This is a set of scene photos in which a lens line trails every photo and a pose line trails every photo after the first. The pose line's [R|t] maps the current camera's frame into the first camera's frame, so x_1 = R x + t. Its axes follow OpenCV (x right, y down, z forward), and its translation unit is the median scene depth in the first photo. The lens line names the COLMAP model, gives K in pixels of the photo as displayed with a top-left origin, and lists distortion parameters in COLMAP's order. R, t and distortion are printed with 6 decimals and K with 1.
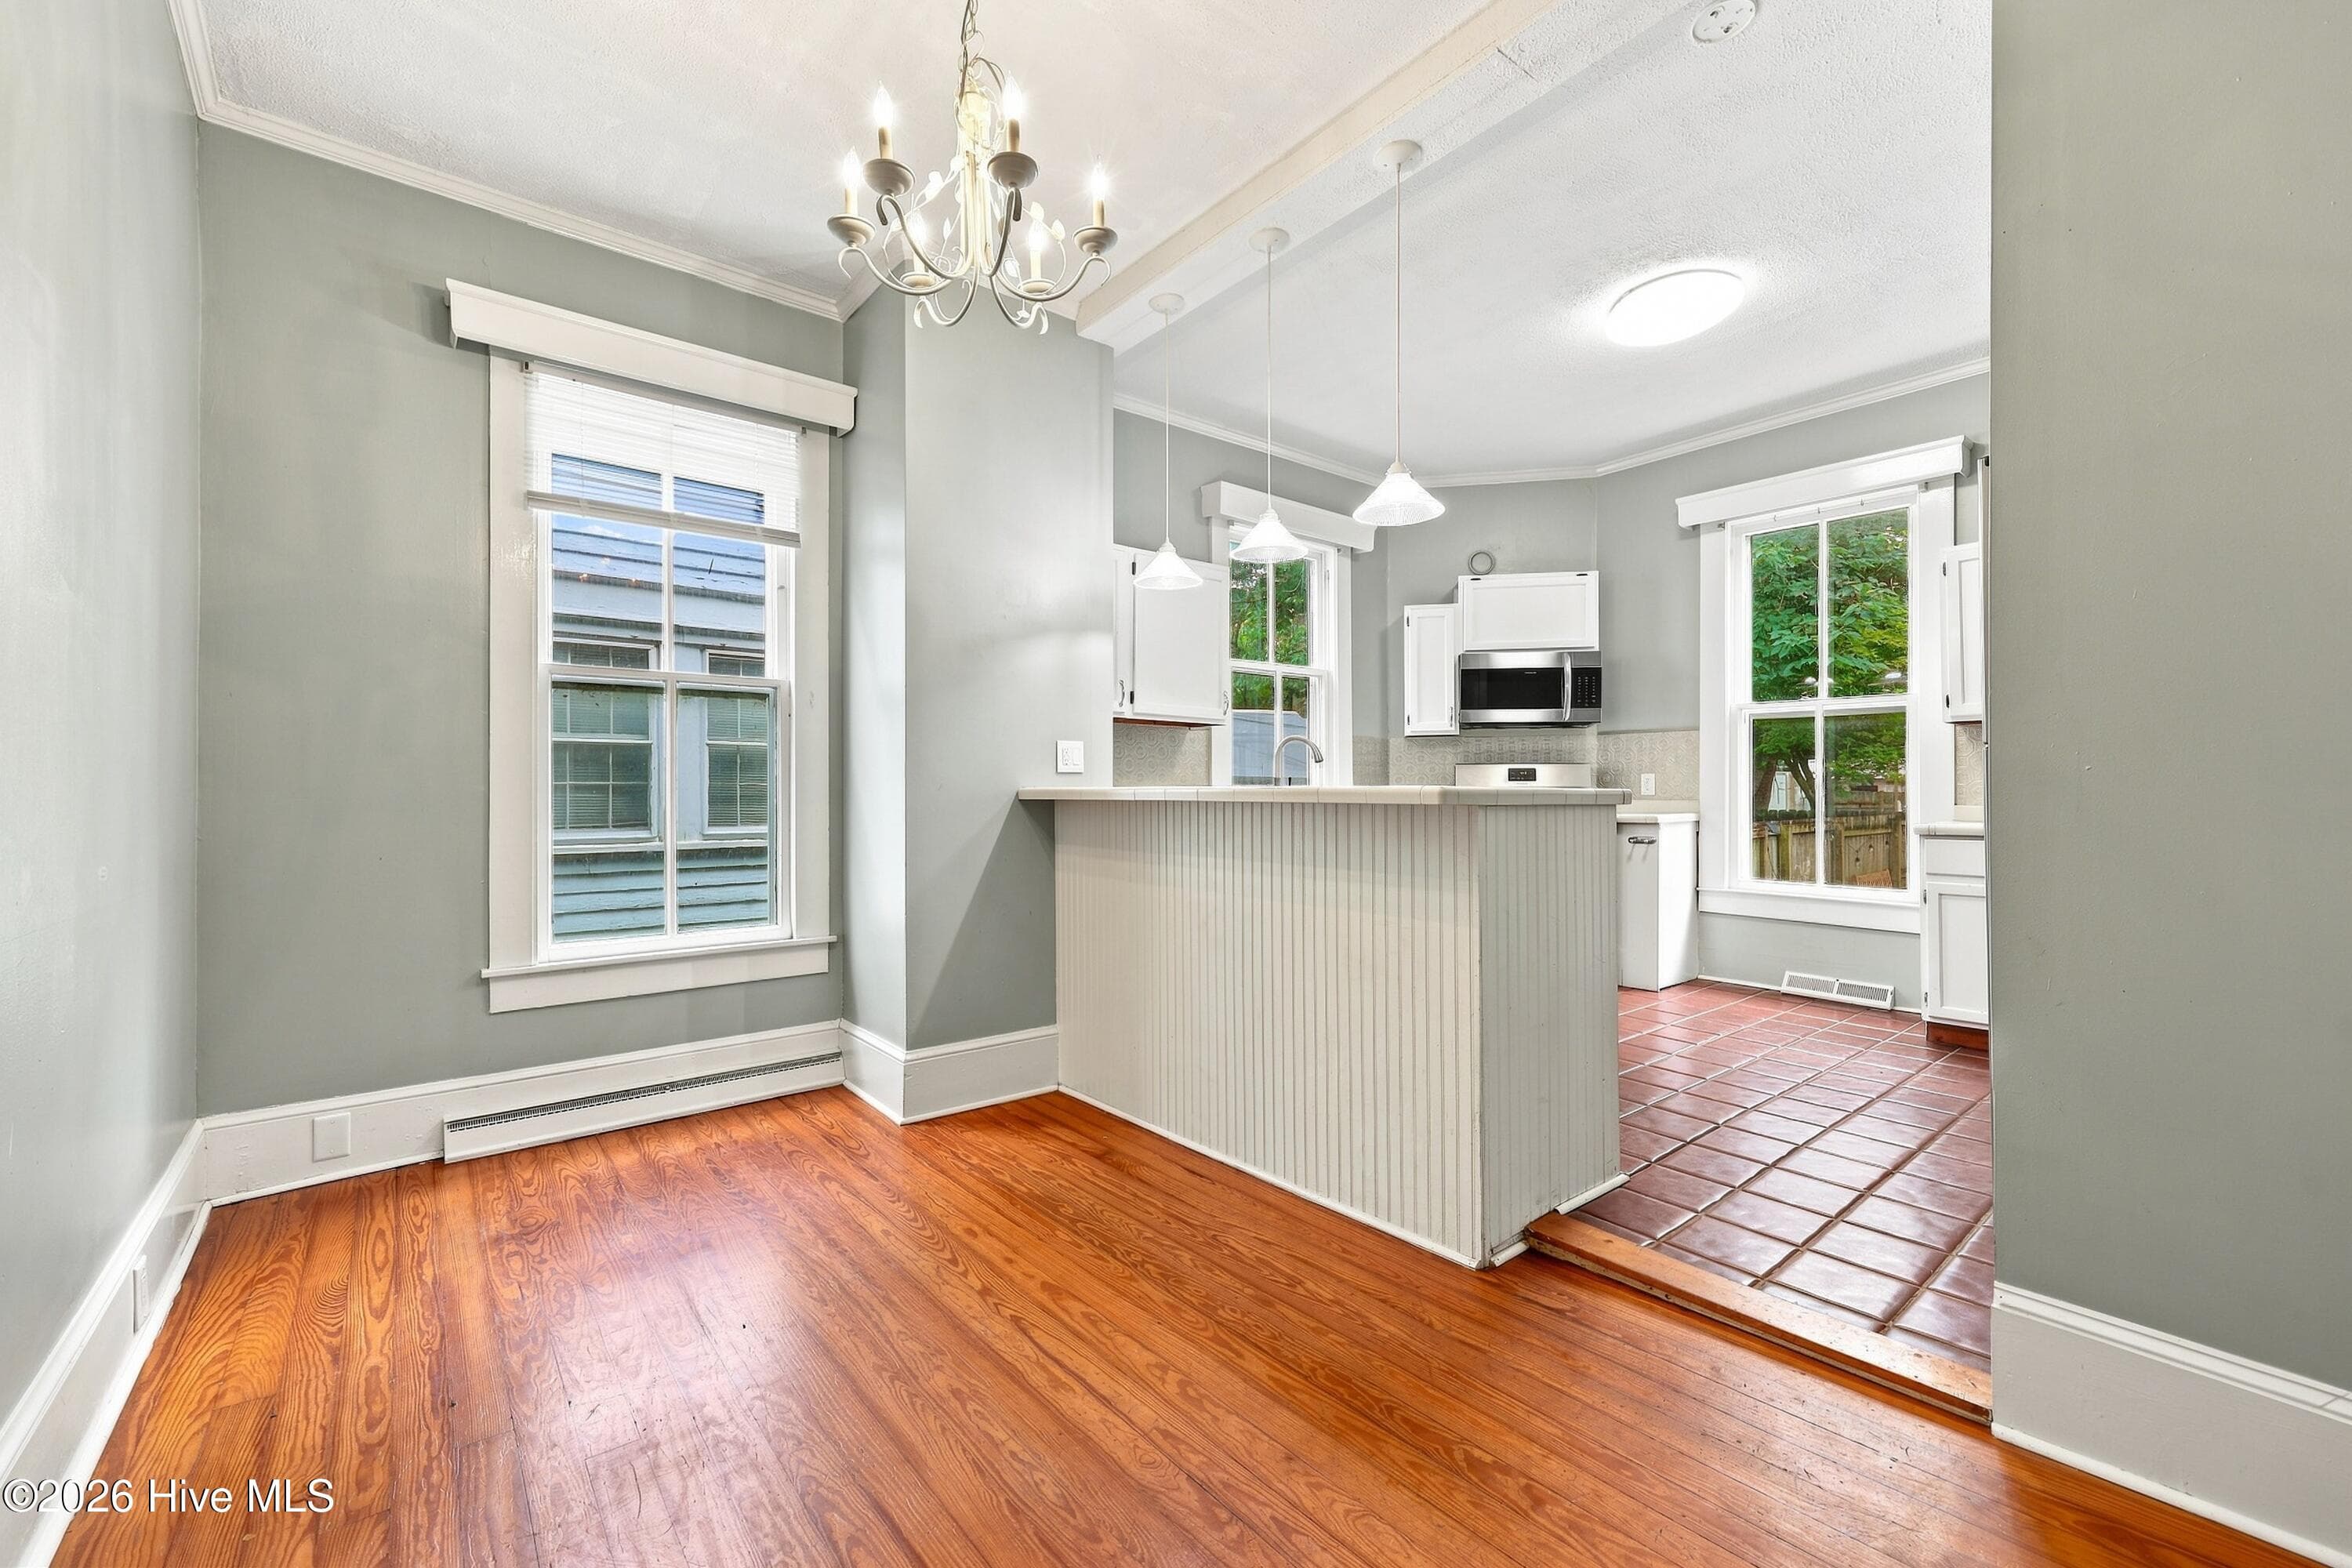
lens RADIAL K [[949.4, 0, 1173.4], [0, 949.4, 789.1], [0, 0, 1]] dist [-0.000562, 0.000072]
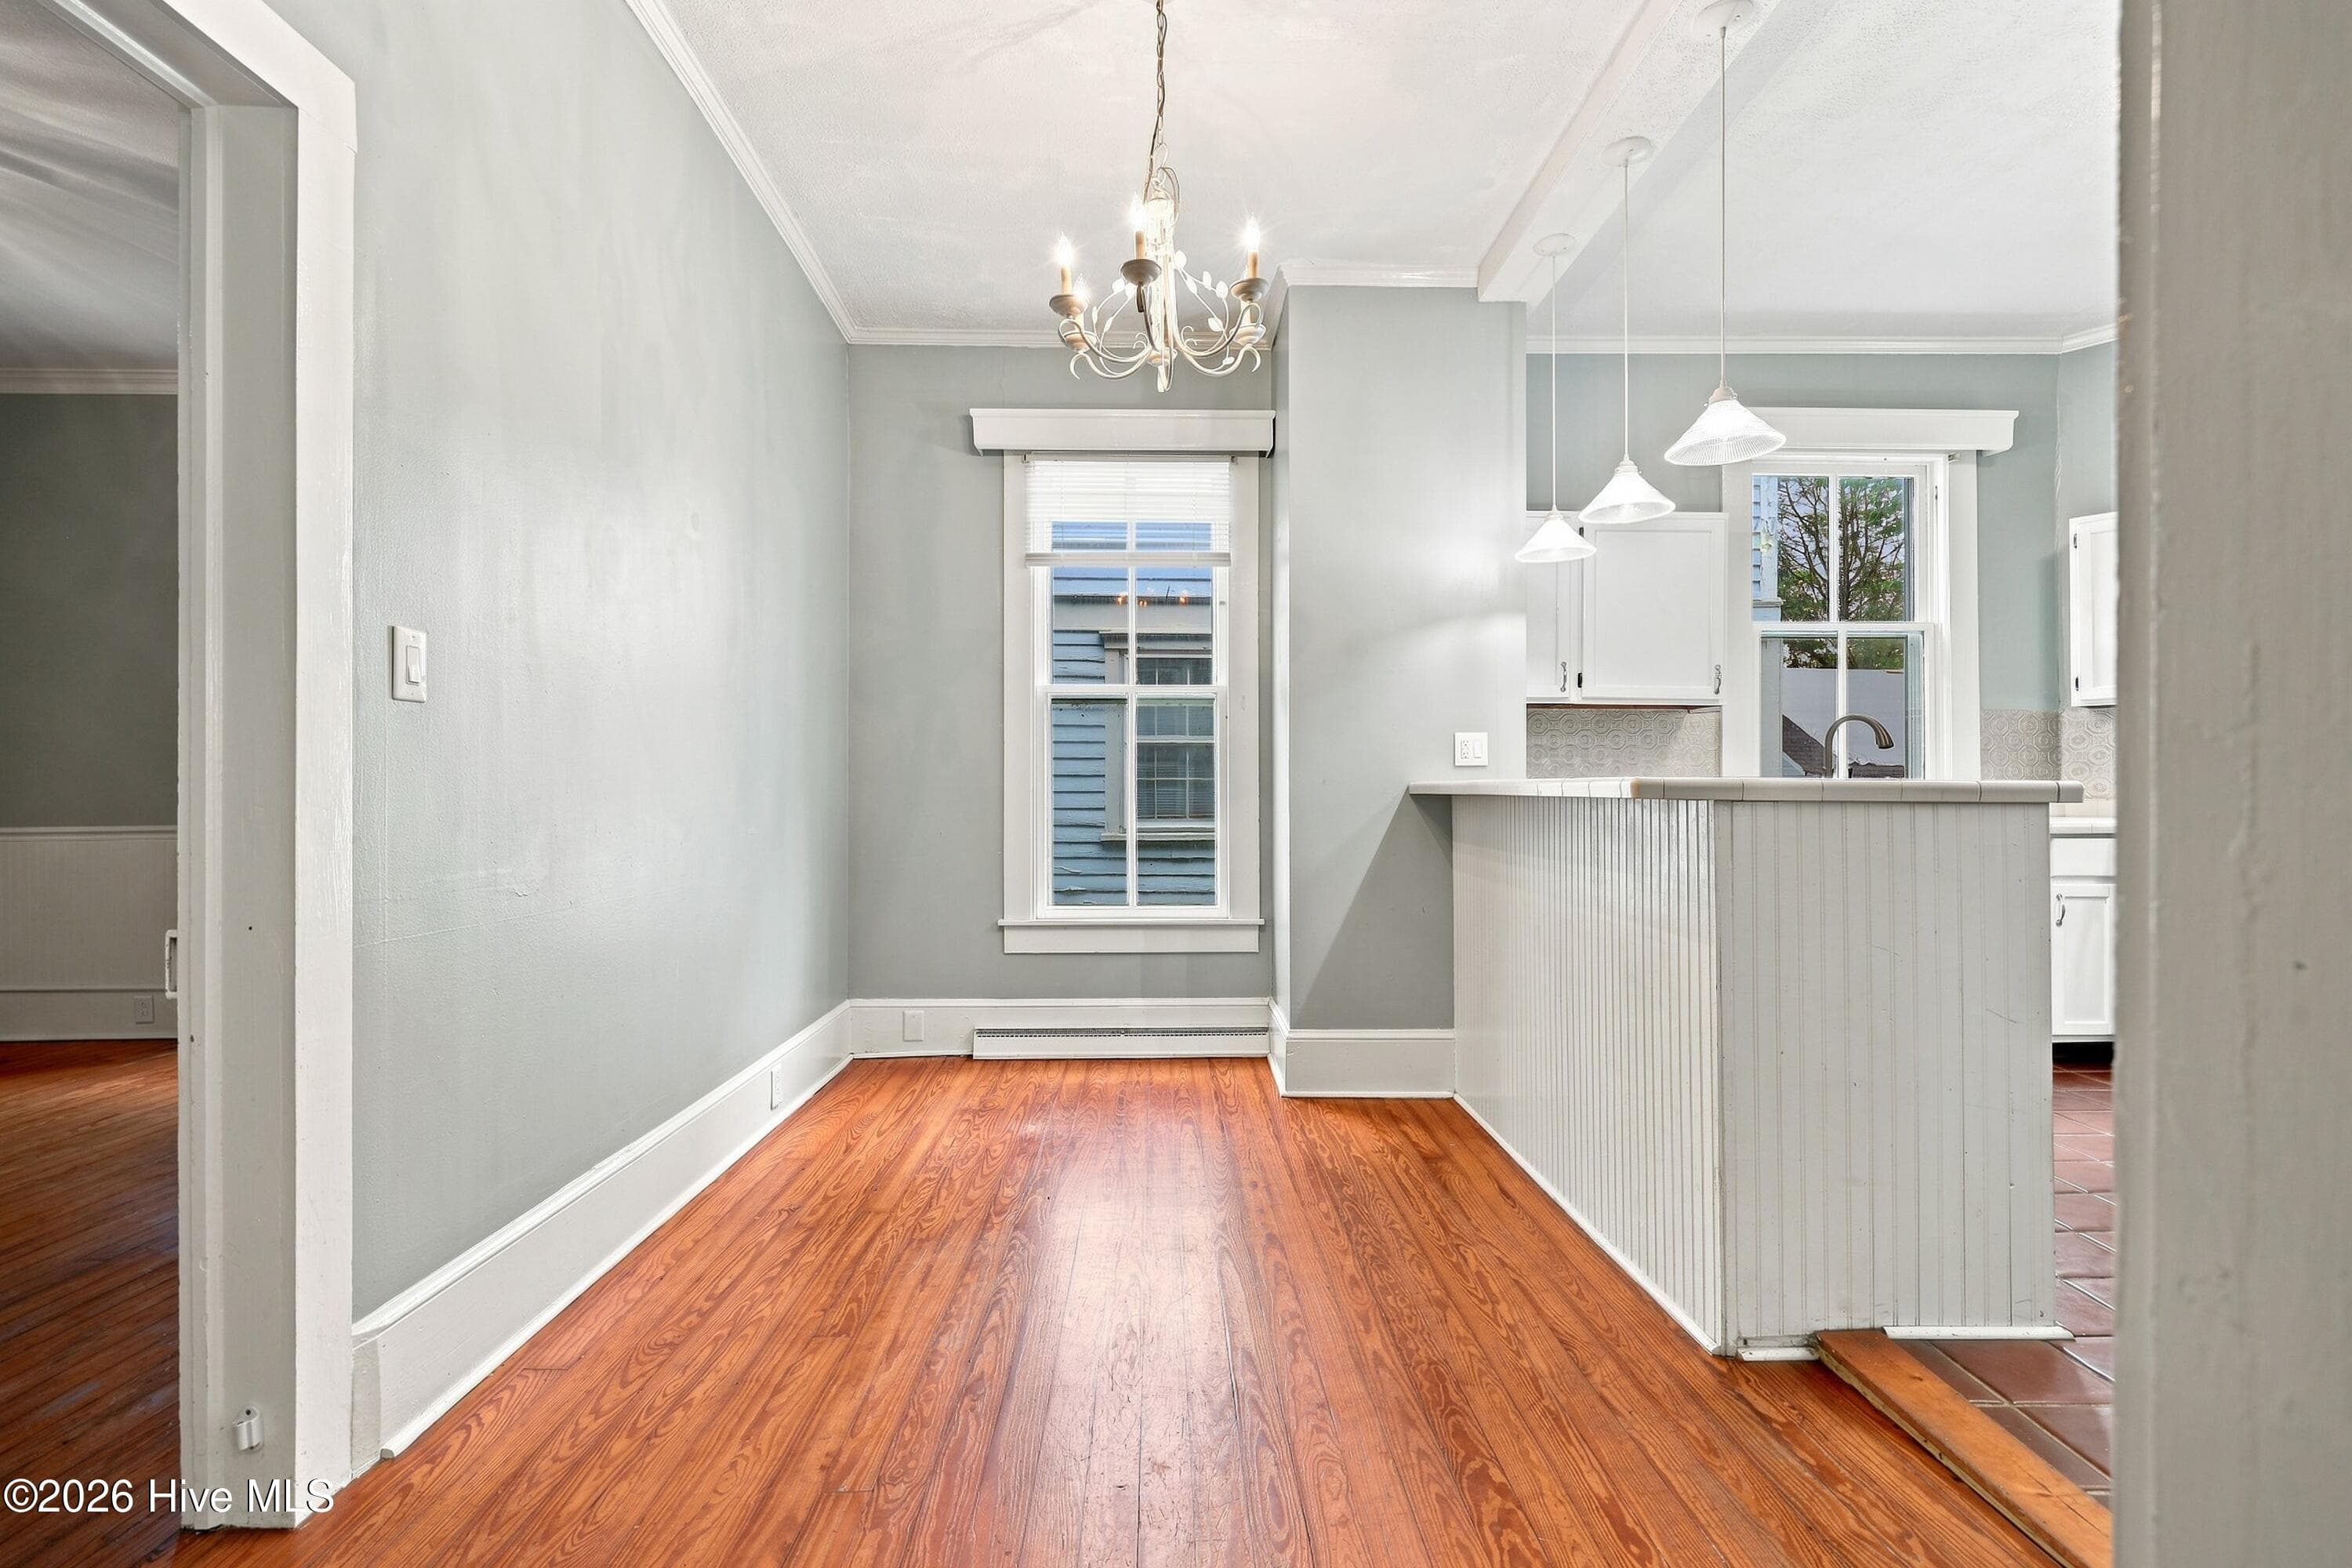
lens RADIAL K [[1072.1, 0, 1176.6], [0, 1072.1, 785.7], [0, 0, 1]] dist [0.003735, 0.000344]
pose [[0.787499, 0.000493, -0.616316, 0.379914], [-0.000852, 1.000000, -0.000289, 0.003276], [0.616316, 0.000752, 0.787499, -0.028074]]
